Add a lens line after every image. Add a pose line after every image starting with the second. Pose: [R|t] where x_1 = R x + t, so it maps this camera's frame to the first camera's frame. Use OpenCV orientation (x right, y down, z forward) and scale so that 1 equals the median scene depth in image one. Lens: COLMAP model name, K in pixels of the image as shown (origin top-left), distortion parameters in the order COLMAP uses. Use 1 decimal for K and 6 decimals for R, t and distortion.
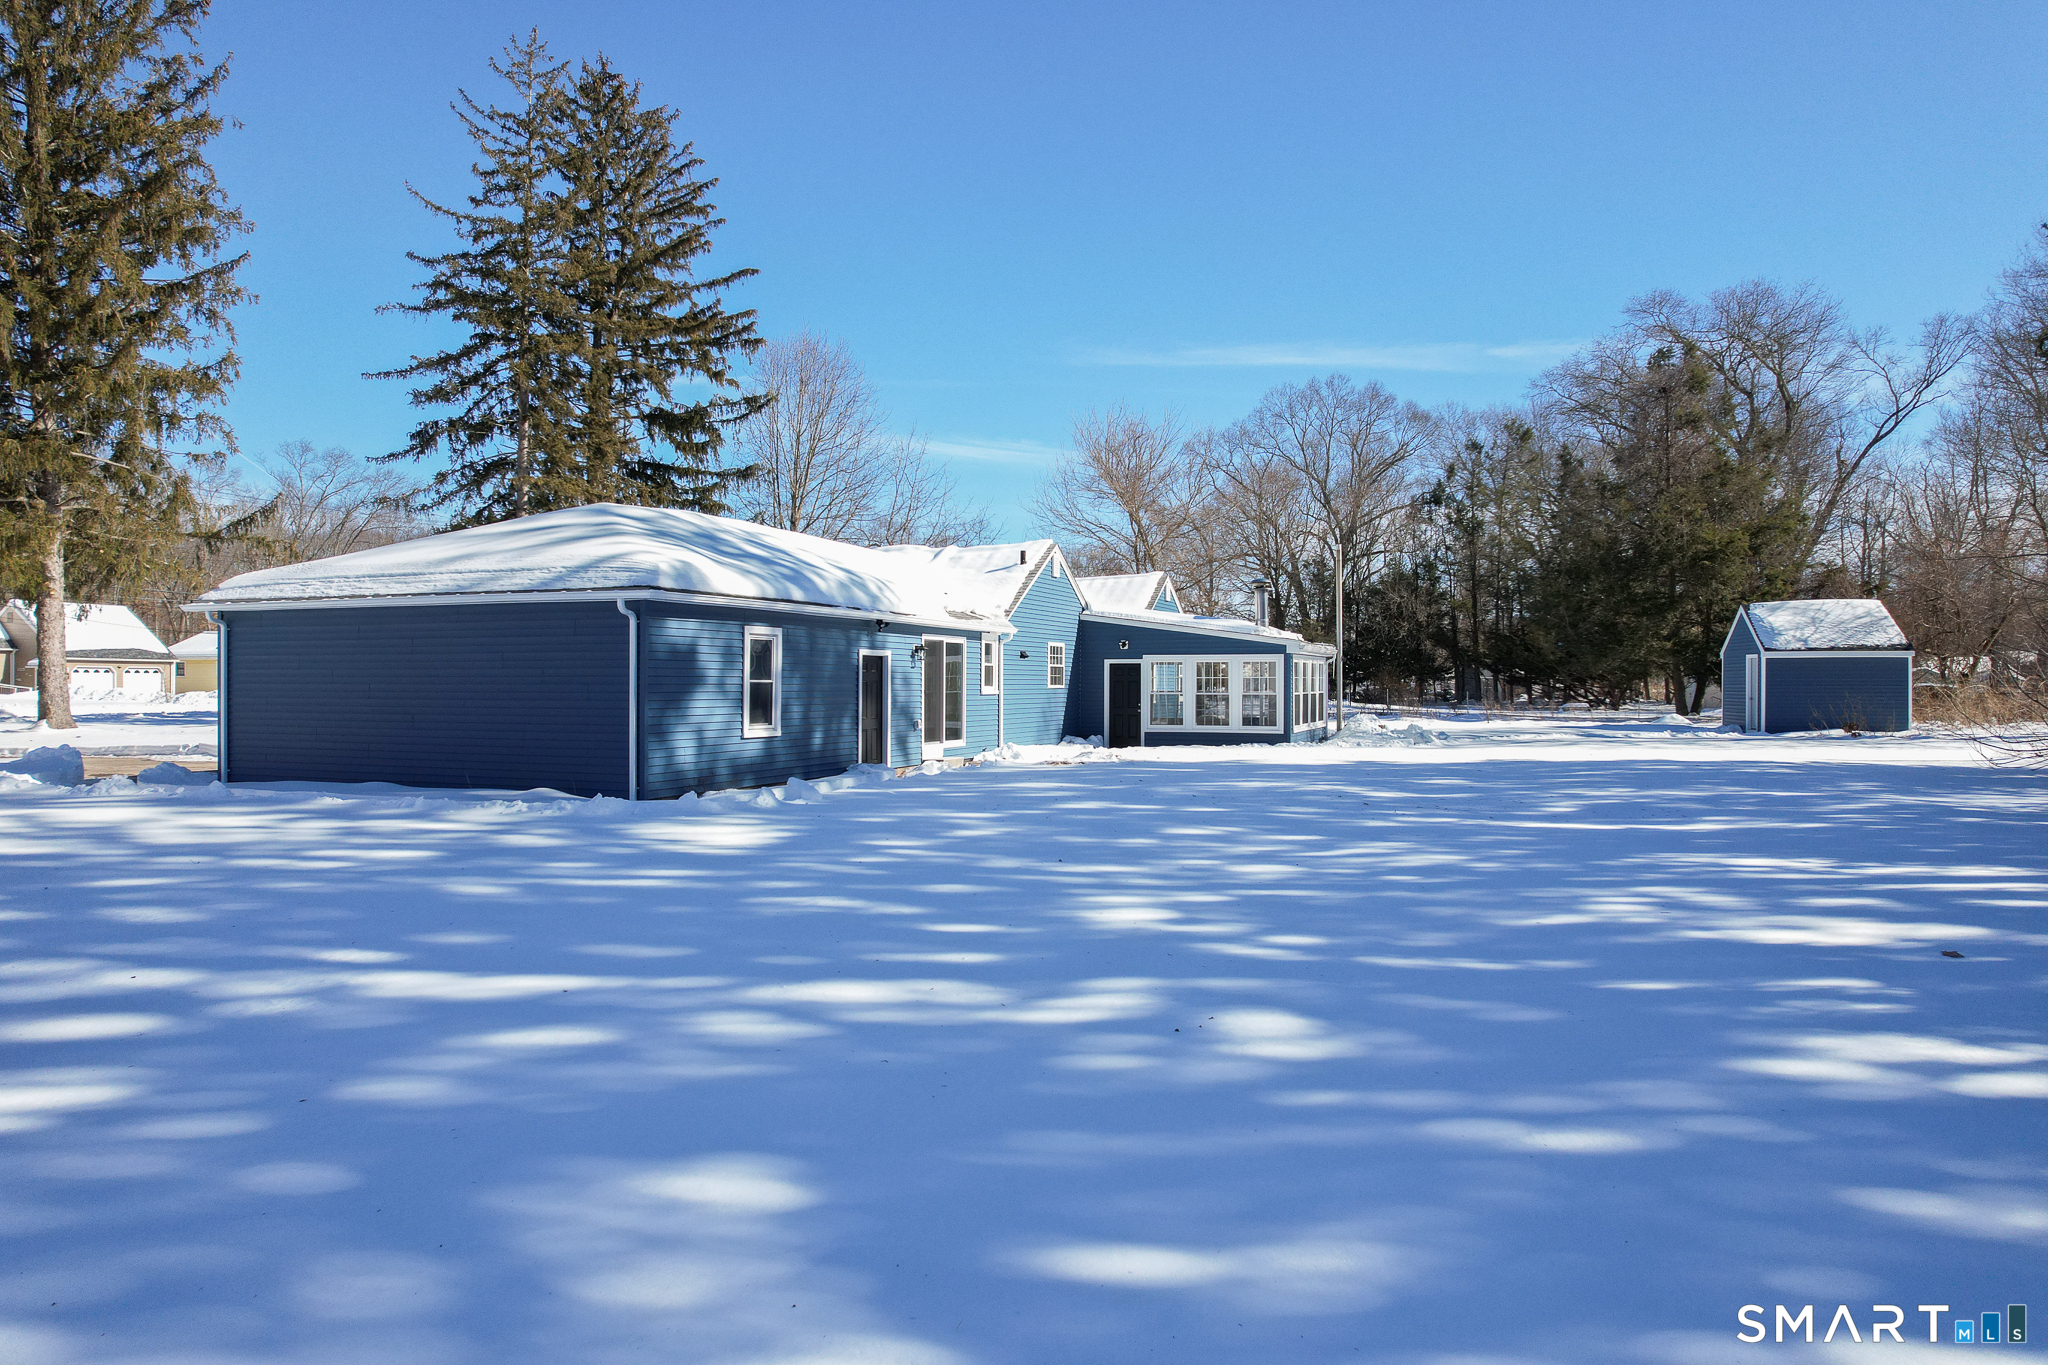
lens RADIAL K [[1296.3, 0, 1024.0], [0, 1296.3, 682.5], [0, 0, 1]] dist [-0.075050, 0.070228]
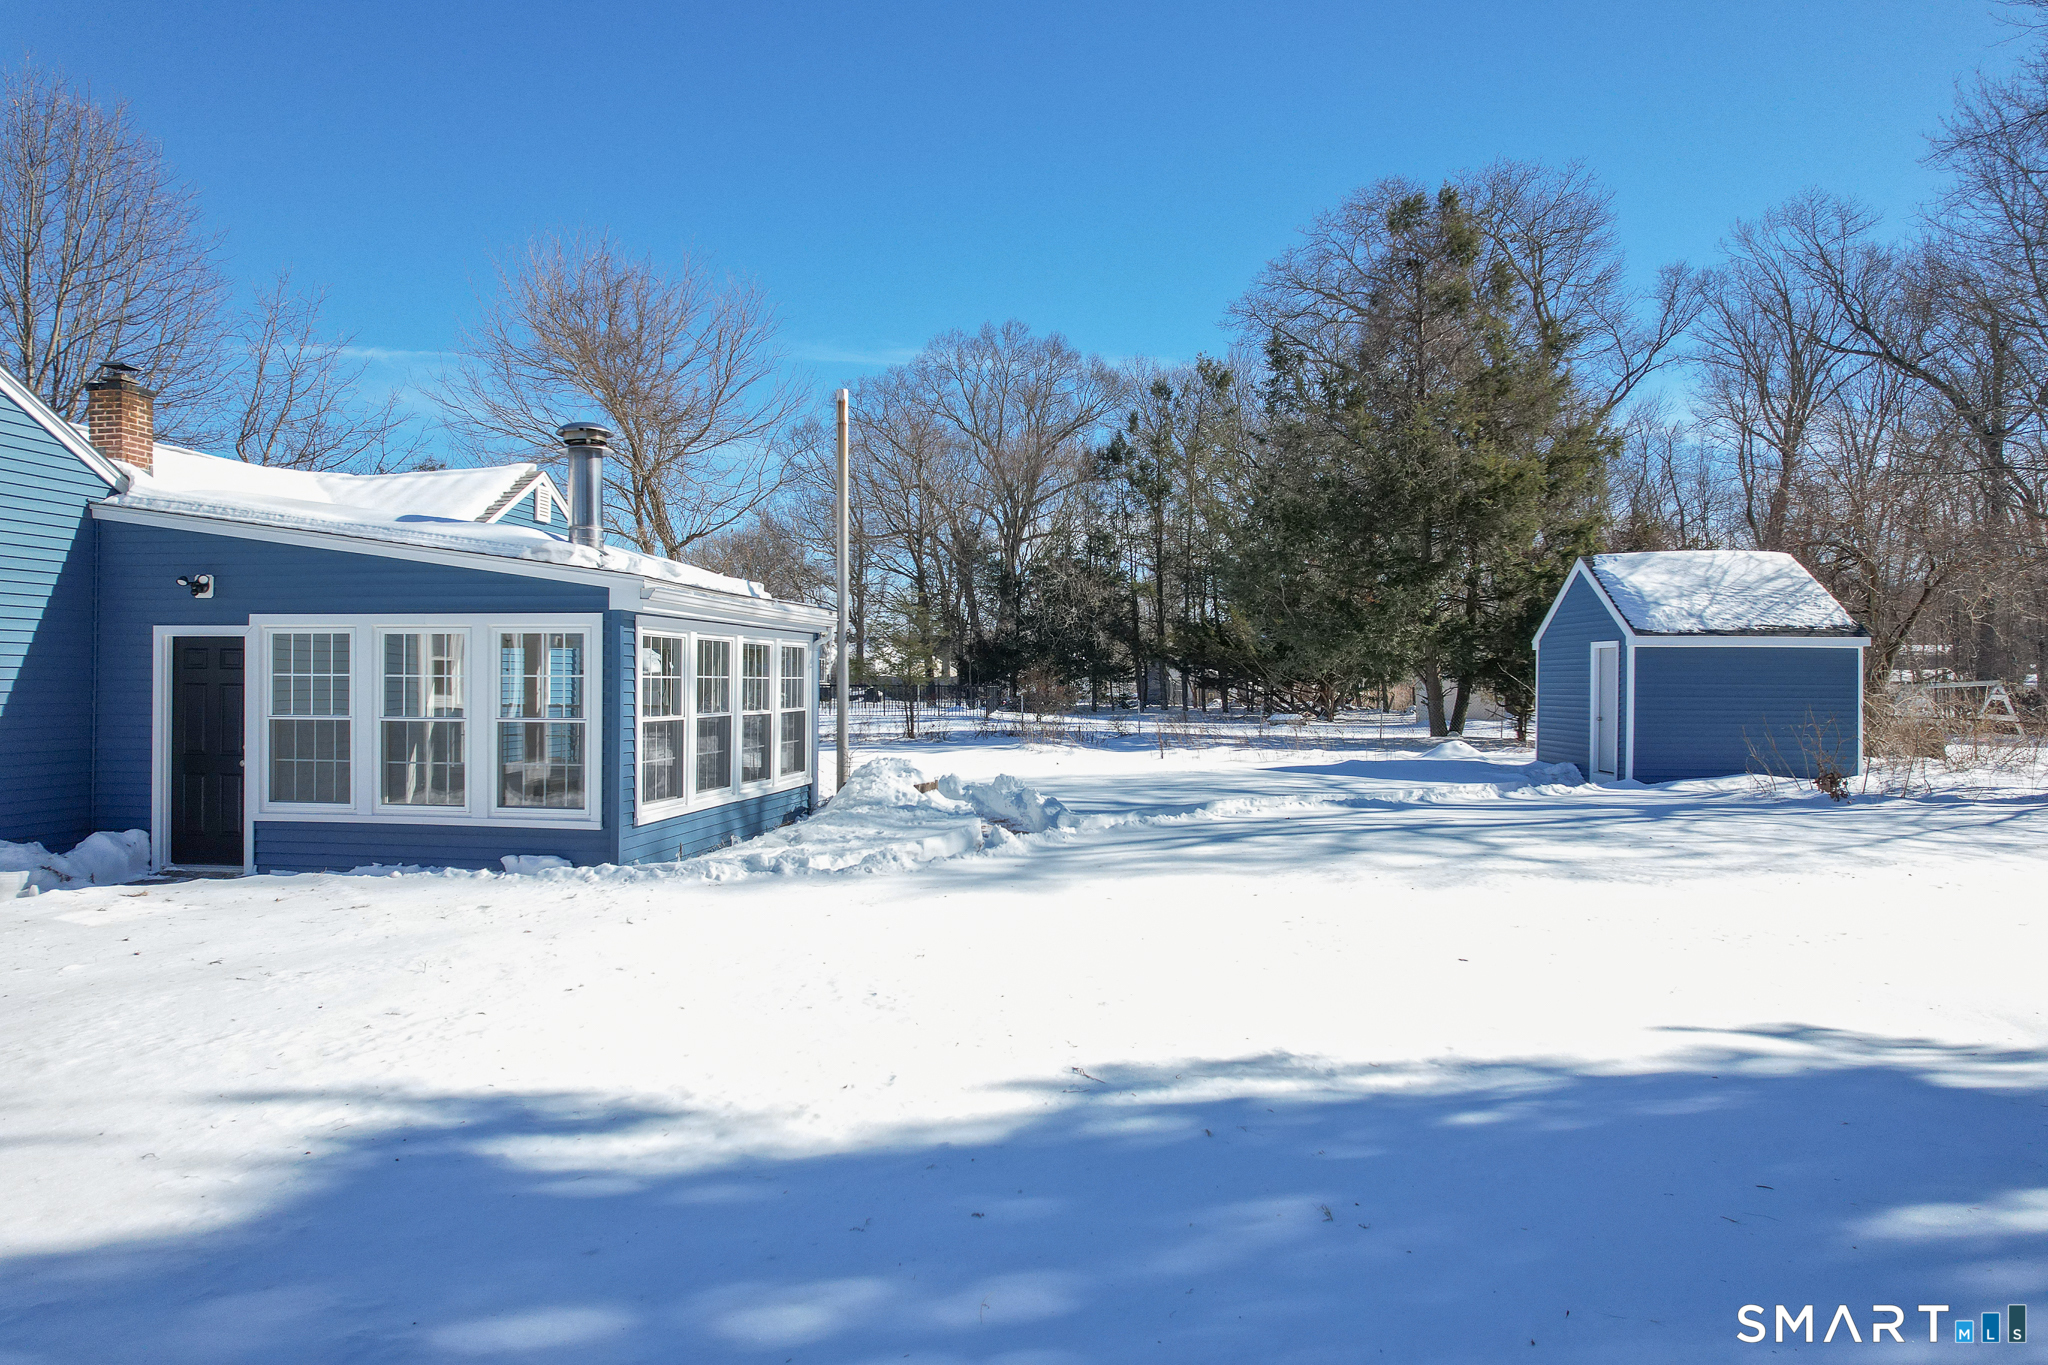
lens RADIAL K [[1296.3, 0, 1024.0], [0, 1296.3, 682.5], [0, 0, 1]] dist [-0.075050, 0.070228]
pose [[0.975238, 0.005974, 0.221075, 0.191500], [-0.006167, 0.999981, 0.000184, -0.002249], [-0.221070, -0.001543, 0.975257, 0.494412]]
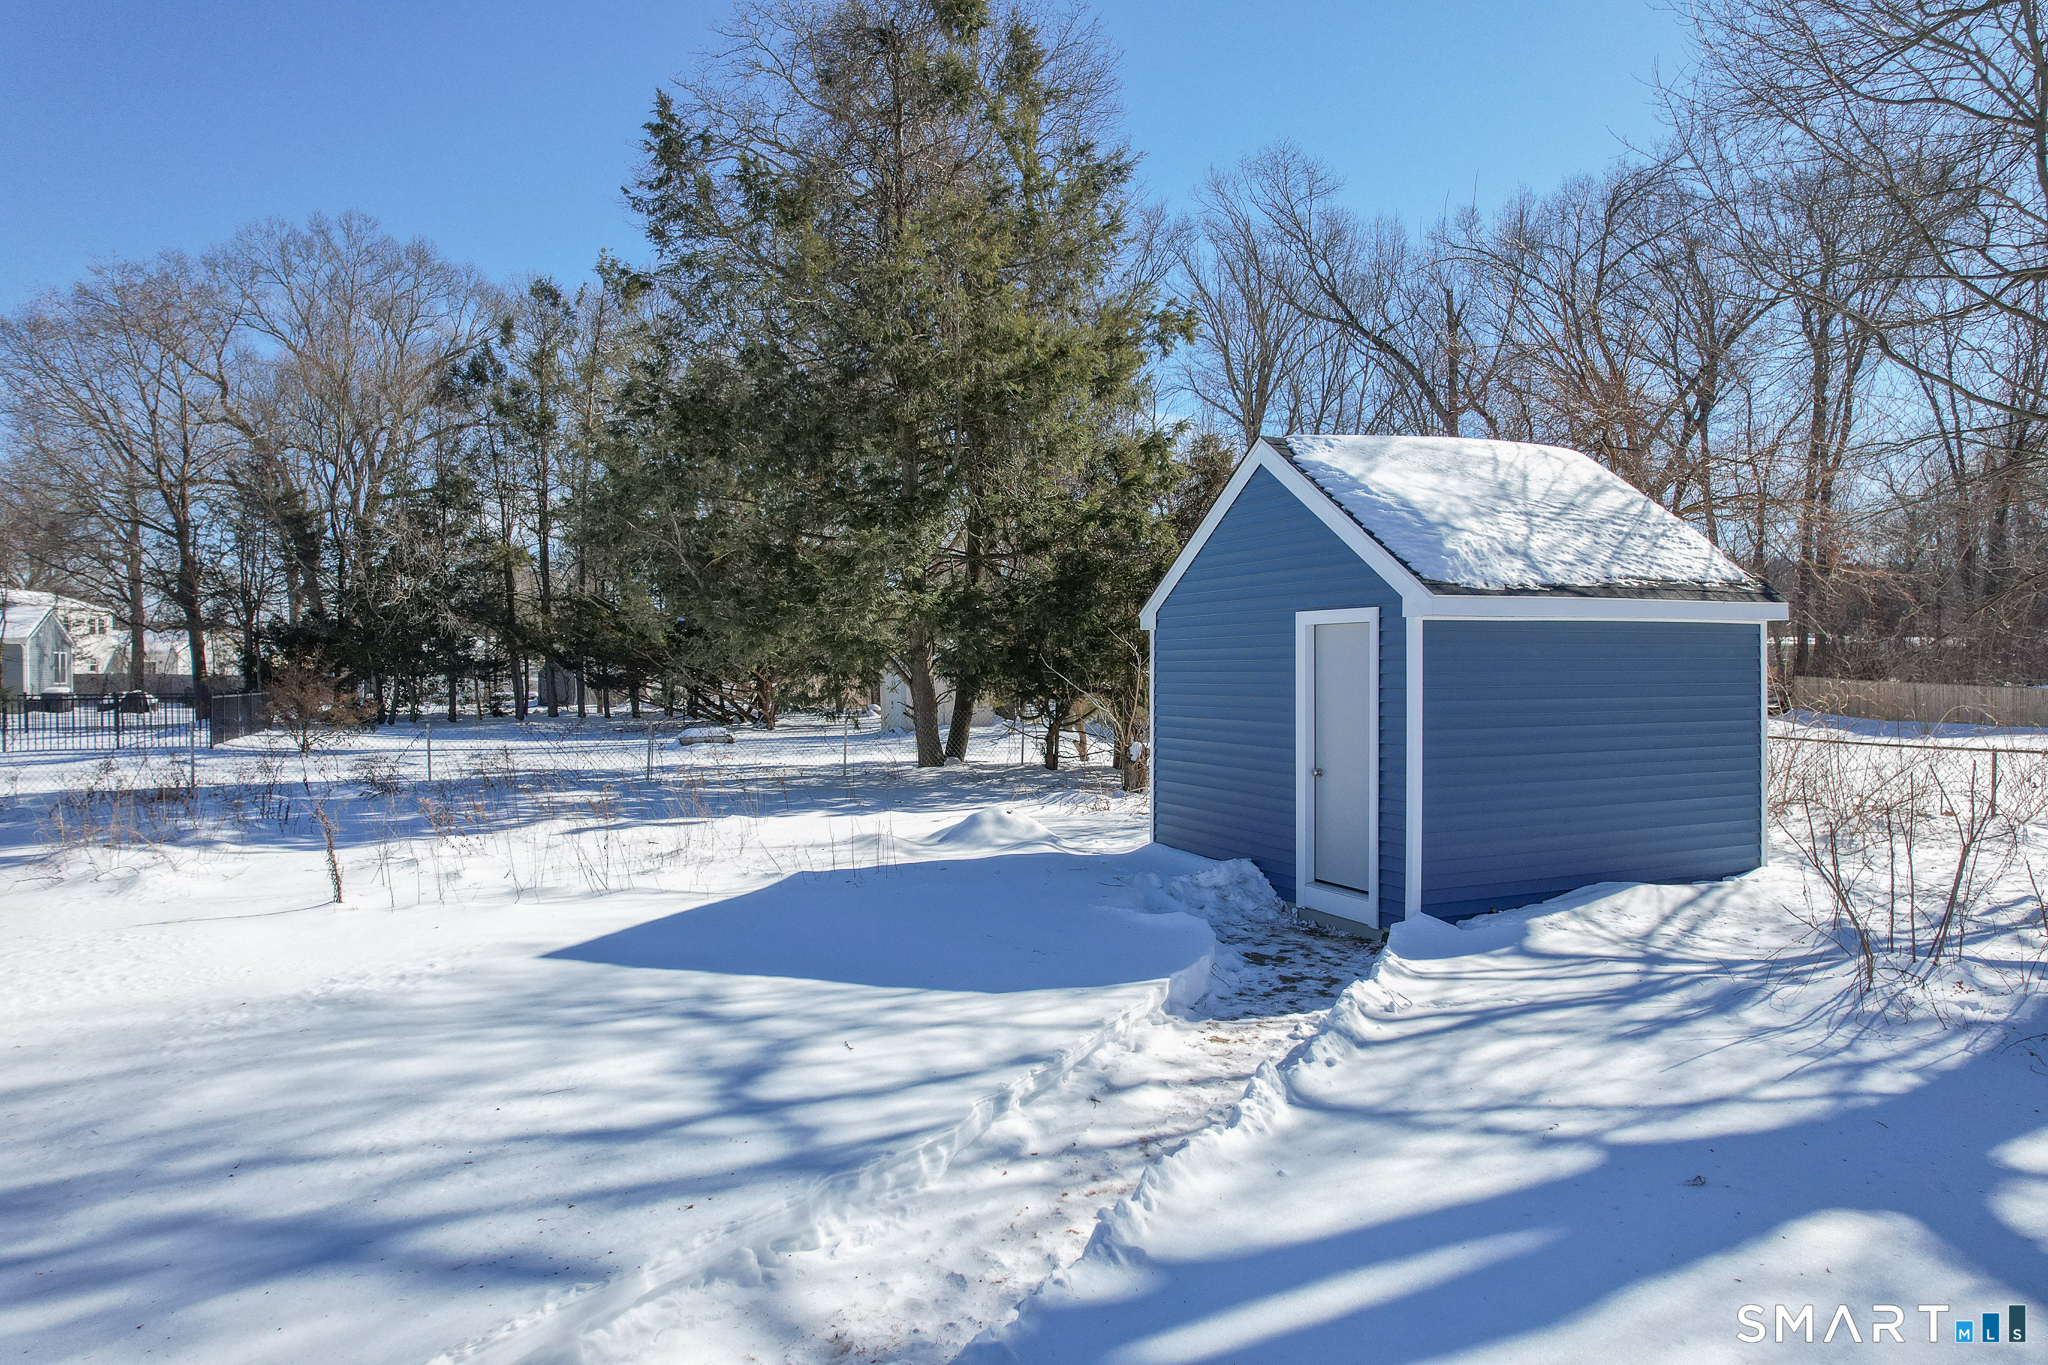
lens RADIAL K [[1296.3, 0, 1024.0], [0, 1296.3, 682.5], [0, 0, 1]] dist [-0.075050, 0.070228]
pose [[0.798984, -0.012486, 0.601222, 0.353724], [0.008578, 0.999919, 0.009367, -0.009850], [-0.601291, -0.002327, 0.799027, 0.812038]]
